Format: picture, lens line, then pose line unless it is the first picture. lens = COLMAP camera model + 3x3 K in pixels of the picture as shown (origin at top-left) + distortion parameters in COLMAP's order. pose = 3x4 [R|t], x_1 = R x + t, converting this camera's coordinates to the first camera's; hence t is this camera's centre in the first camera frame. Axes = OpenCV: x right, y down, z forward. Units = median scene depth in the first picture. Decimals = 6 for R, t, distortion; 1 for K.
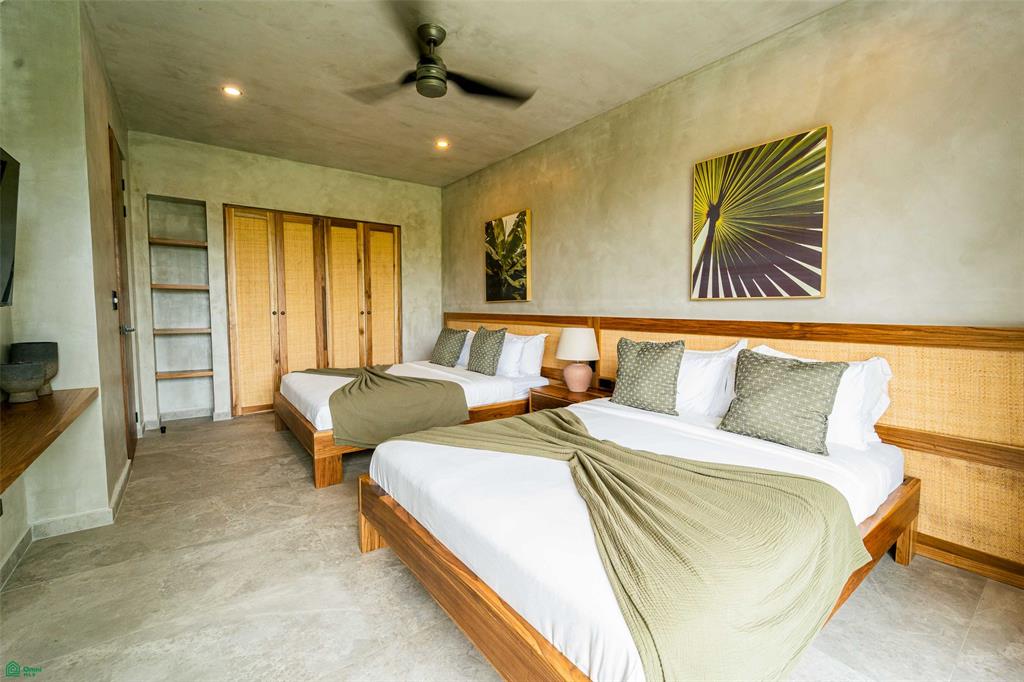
lens RADIAL K [[423.9, 0, 507.2], [0, 423.9, 338.6], [0, 0, 1]] dist [-0.004846, -0.001087]
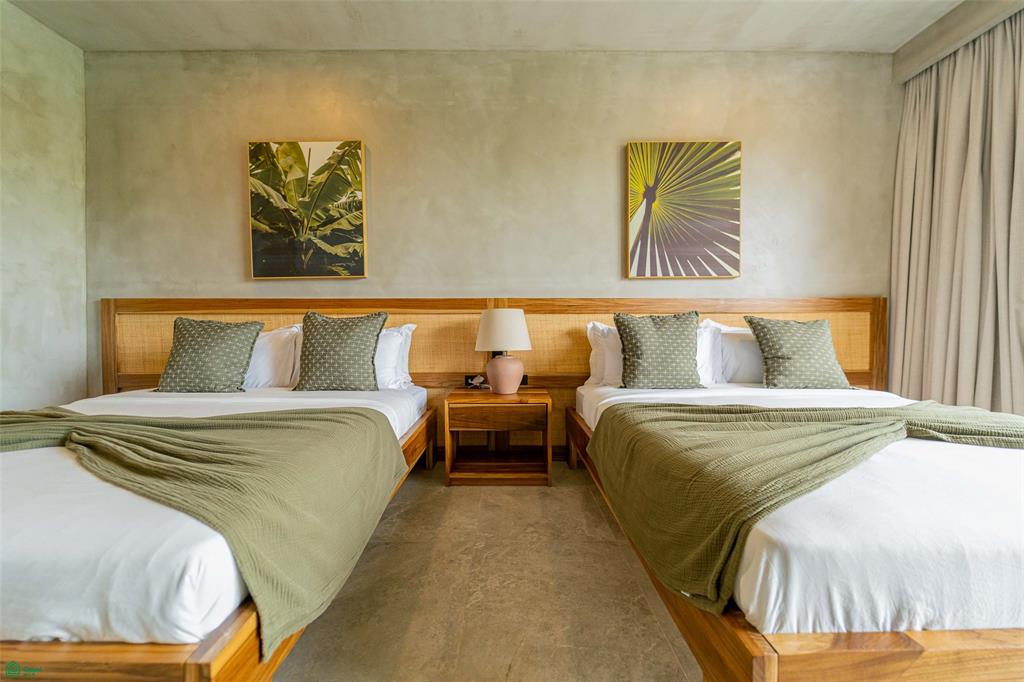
lens RADIAL K [[416.2, 0, 508.3], [0, 416.2, 338.6], [0, 0, 1]] dist [-0.003847, -0.000618]
pose [[0.594191, -0.024116, 0.803962, -0.366746], [0.064376, 0.997770, -0.017649, 0.034169], [-0.801744, 0.062242, 0.594418, 0.469522]]
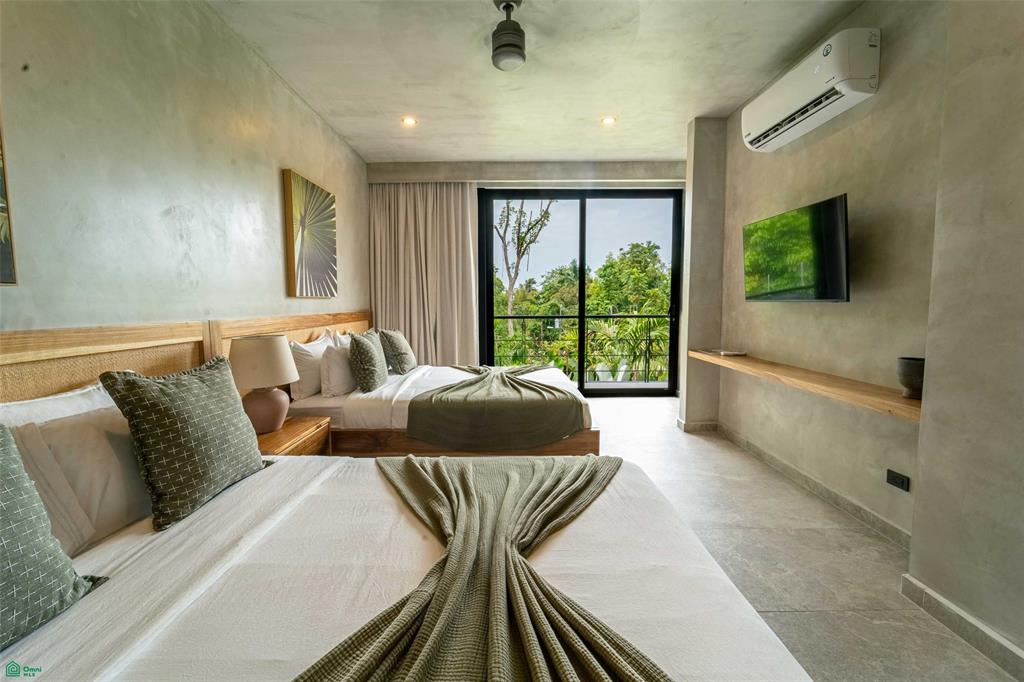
lens RADIAL K [[423.9, 0, 507.2], [0, 423.9, 338.6], [0, 0, 1]] dist [-0.004846, -0.001087]
pose [[-0.793865, -0.047414, 0.606243, -0.456256], [0.048021, 0.988954, 0.140228, -0.079370], [-0.606195, 0.140435, -0.782819, 1.086241]]
